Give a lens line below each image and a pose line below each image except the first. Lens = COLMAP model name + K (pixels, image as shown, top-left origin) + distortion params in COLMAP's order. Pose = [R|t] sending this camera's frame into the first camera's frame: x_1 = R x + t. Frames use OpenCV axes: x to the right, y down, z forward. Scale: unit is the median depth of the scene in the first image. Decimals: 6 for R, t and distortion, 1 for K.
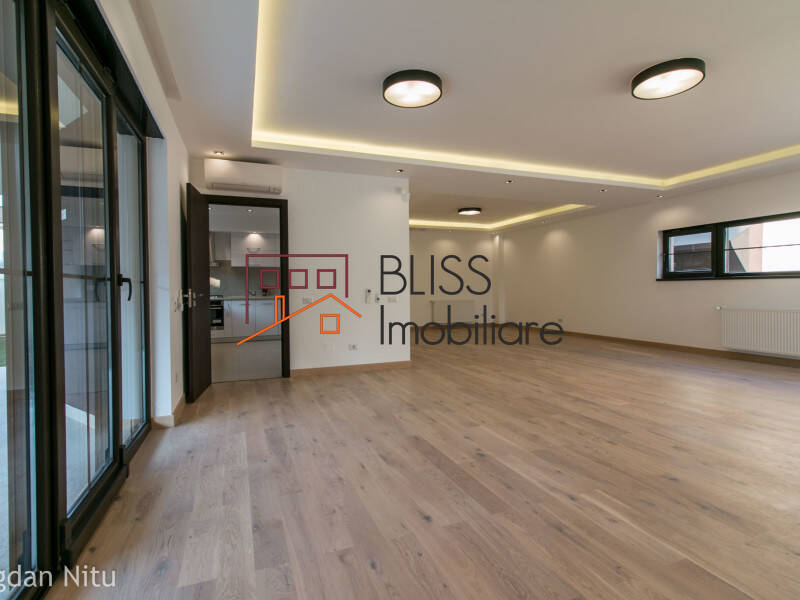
lens RADIAL K [[413.7, 0, 397.0], [0, 413.7, 298.1], [0, 0, 1]] dist [0.002407, -0.000034]
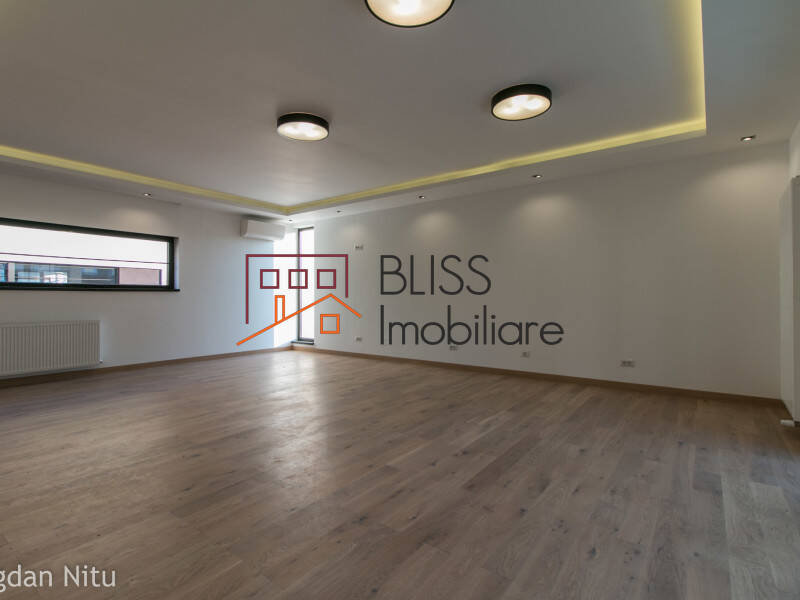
lens RADIAL K [[413.7, 0, 395.2], [0, 413.7, 297.3], [0, 0, 1]] dist [0.002407, -0.000034]
pose [[-0.529357, 0.009613, 0.848345, -0.657778], [0.024036, 0.999704, 0.003670, -0.035468], [-0.848059, 0.022334, -0.529431, 1.830634]]
